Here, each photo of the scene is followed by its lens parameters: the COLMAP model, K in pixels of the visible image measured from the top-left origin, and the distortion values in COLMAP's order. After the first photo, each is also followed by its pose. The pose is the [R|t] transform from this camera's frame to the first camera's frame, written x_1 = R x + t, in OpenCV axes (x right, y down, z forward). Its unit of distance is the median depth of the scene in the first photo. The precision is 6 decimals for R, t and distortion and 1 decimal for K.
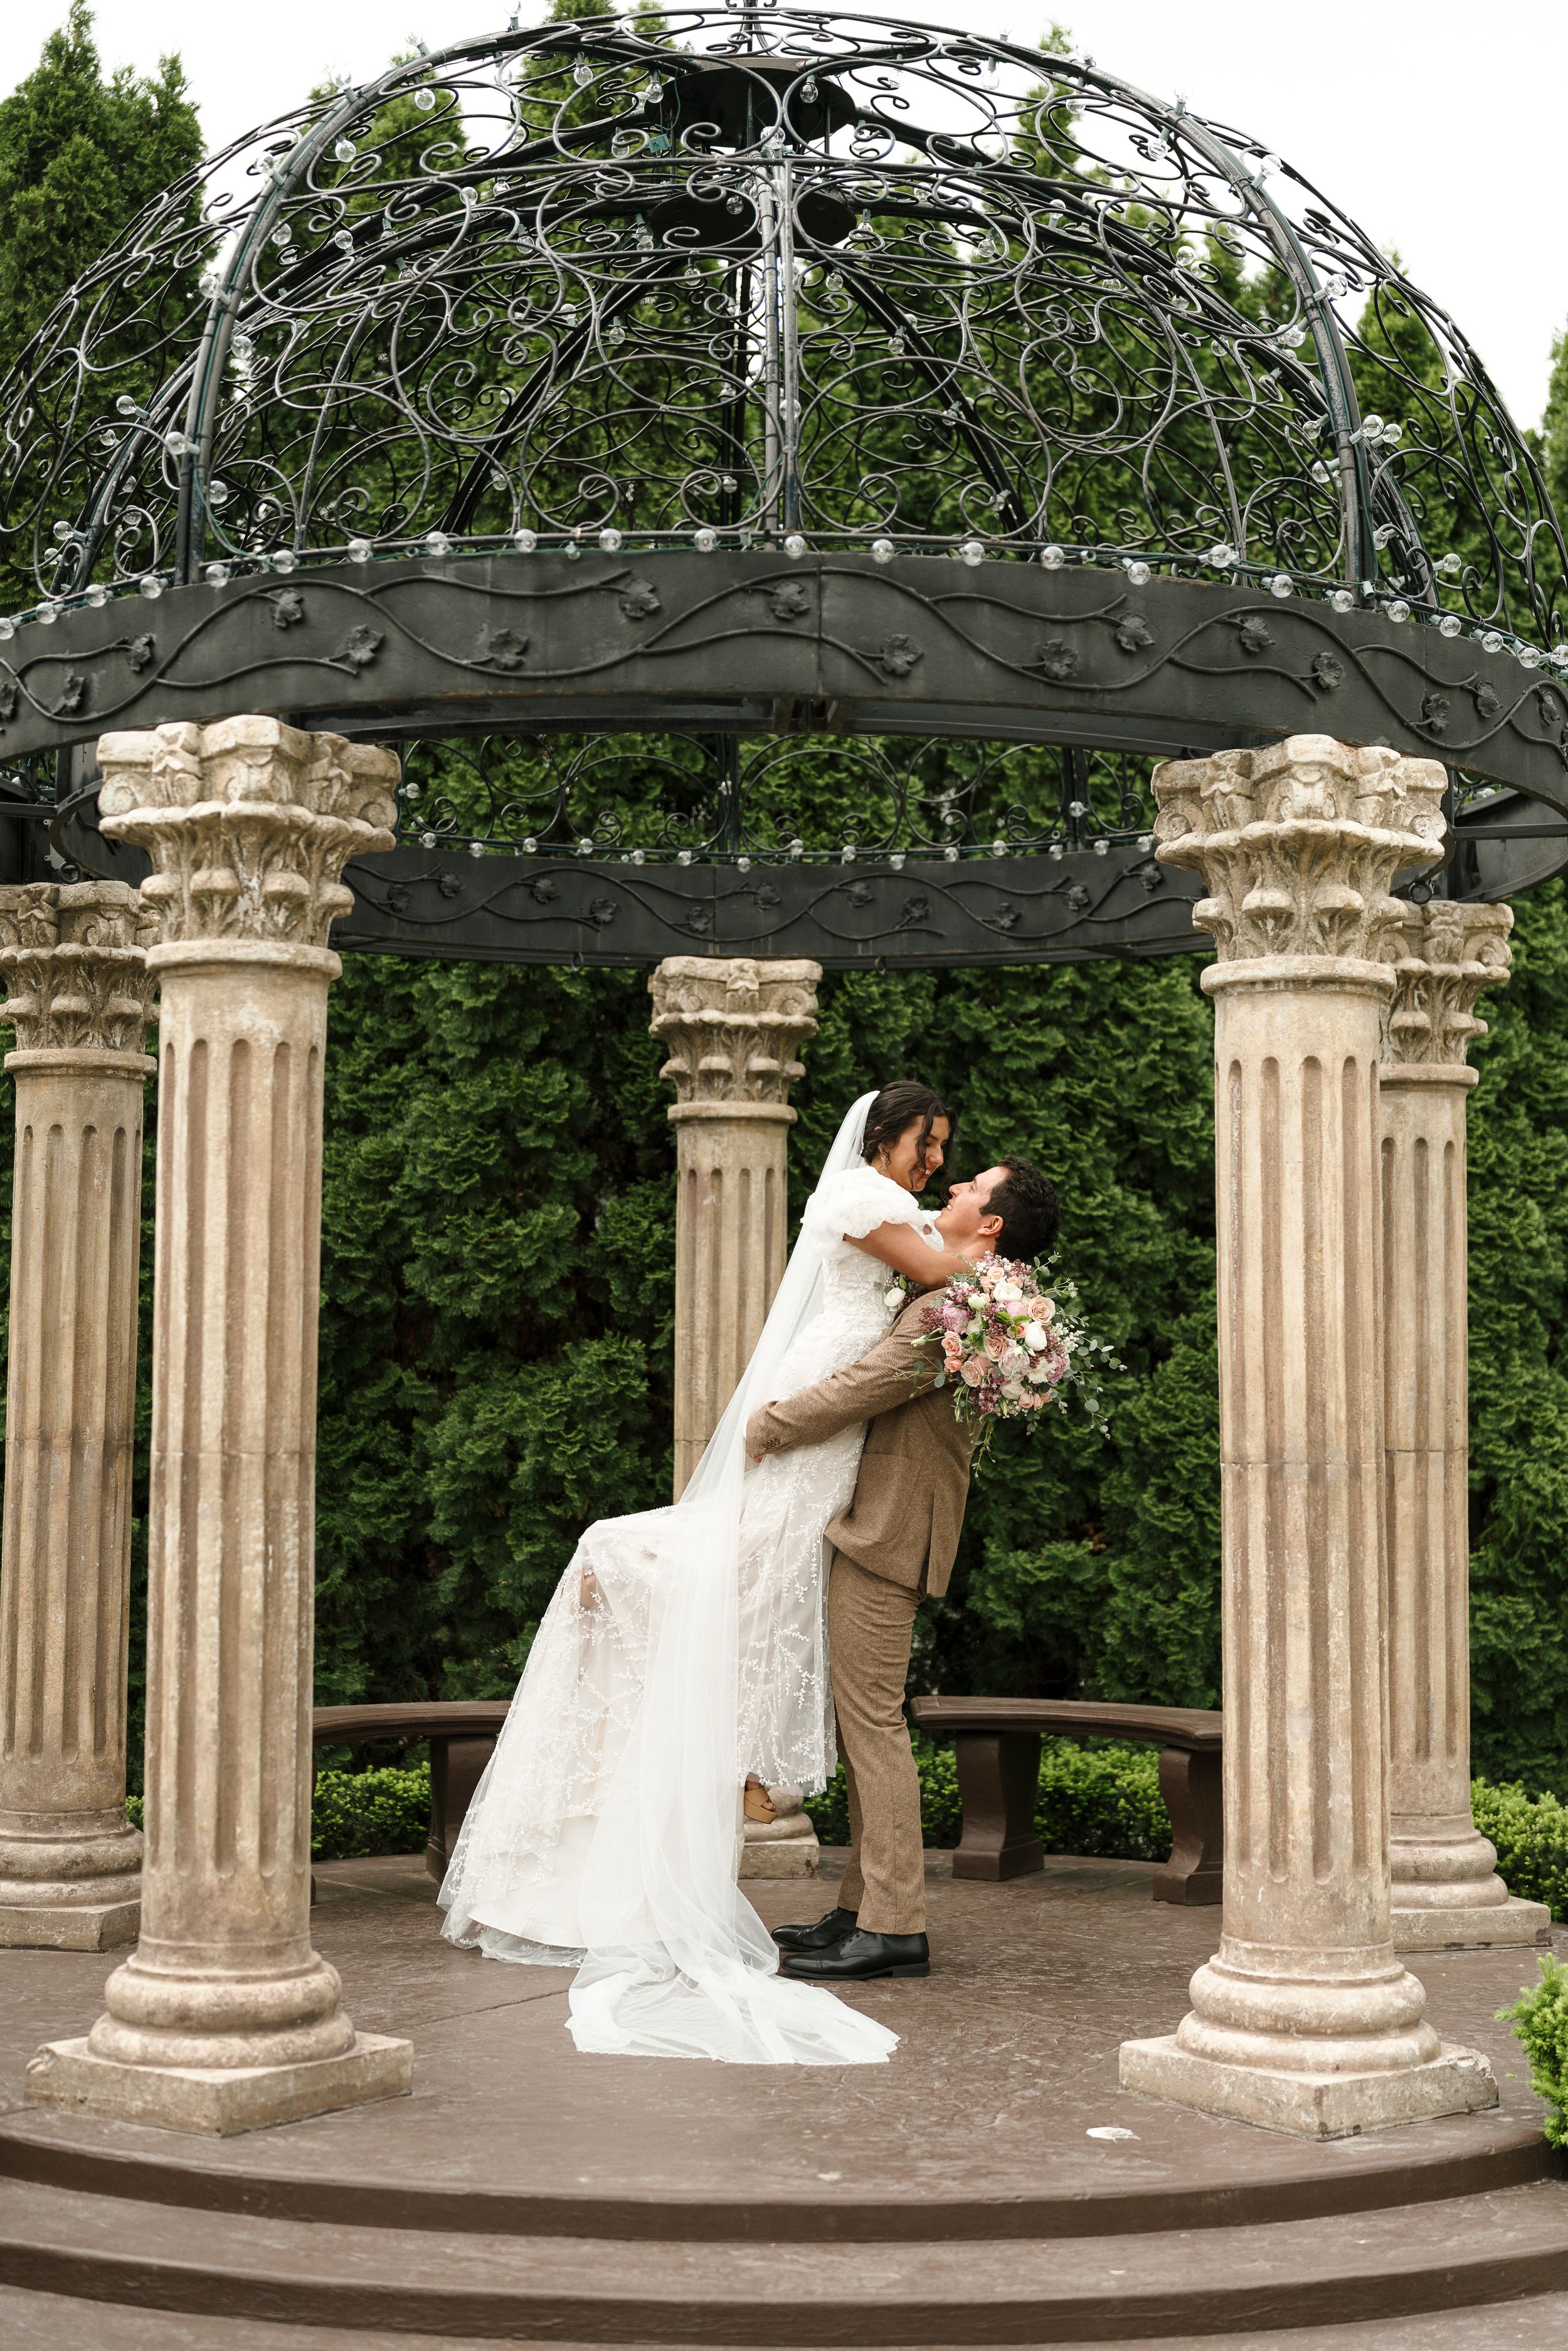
lens RADIAL K [[3198.9, 0, 784.0], [0, 3198.9, 1175.5], [0, 0, 1]] dist [0.018329, 0.052083]
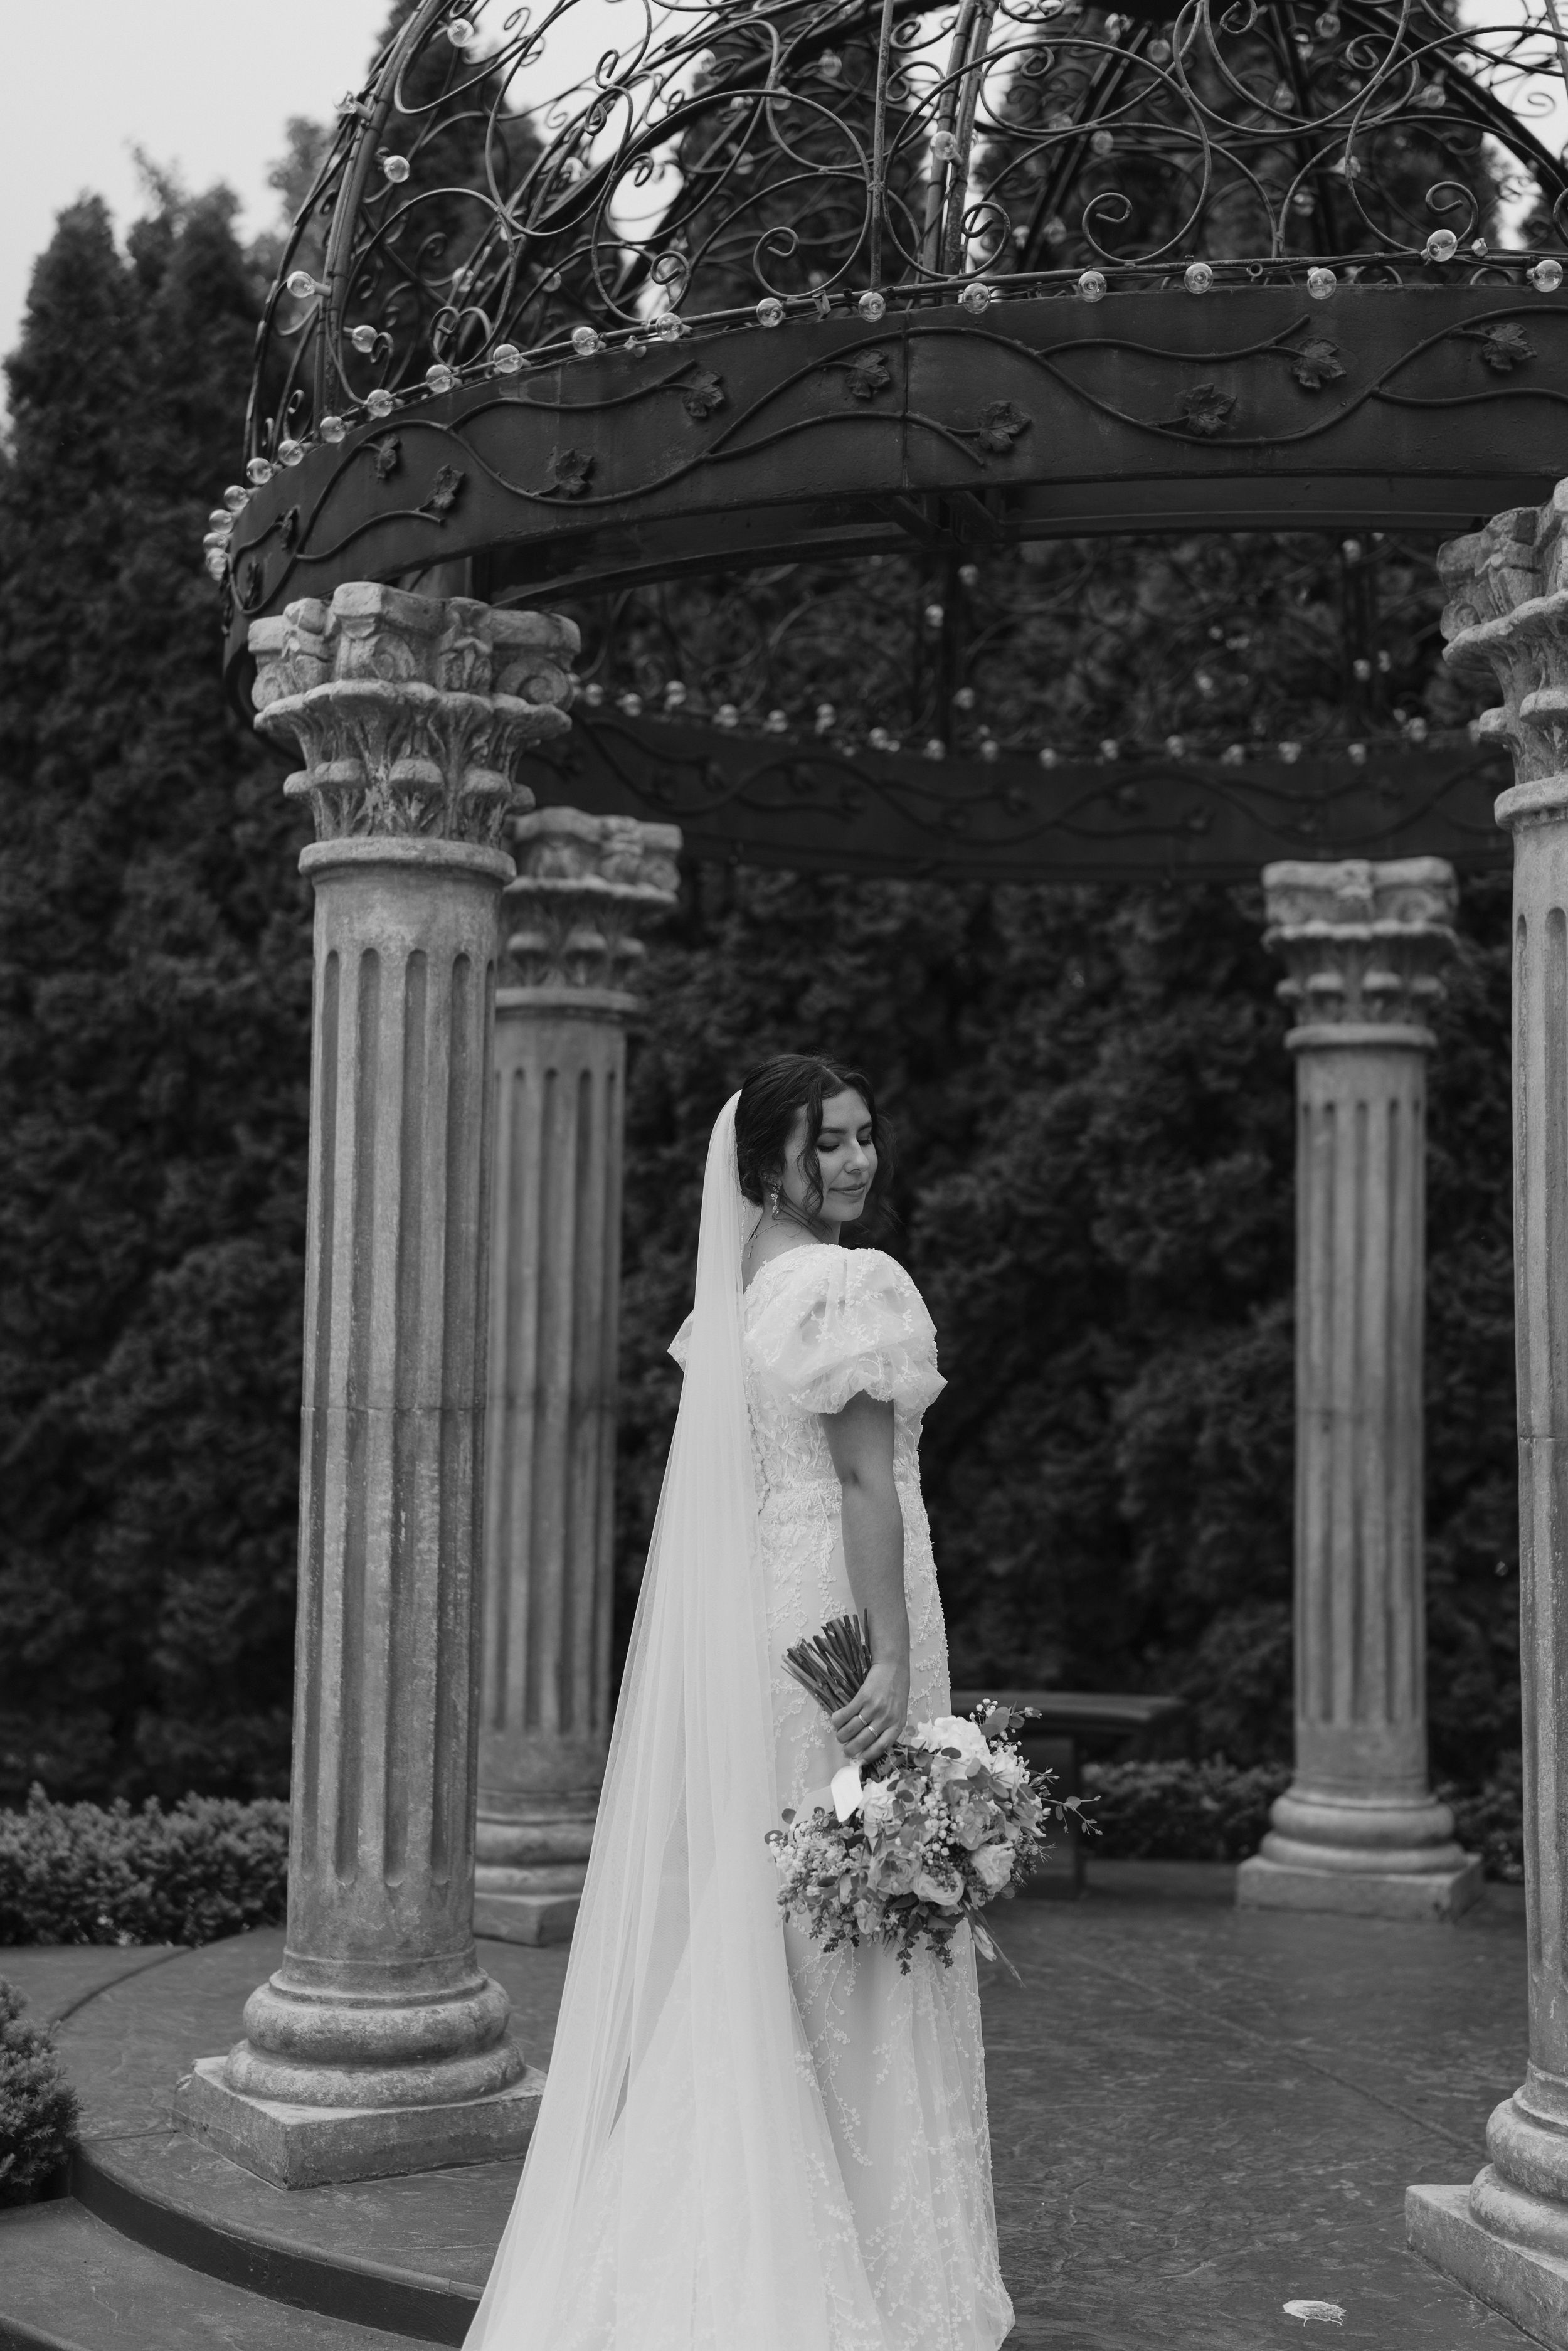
lens RADIAL K [[3103.9, 0, 784.0], [0, 3103.9, 1175.5], [0, 0, 1]] dist [0.174036, 0.047172]
pose [[0.922130, -0.019389, -0.386393, 0.273594], [0.021000, 0.999779, -0.000052, 0.023578], [0.386309, -0.008066, 0.922334, 0.236384]]
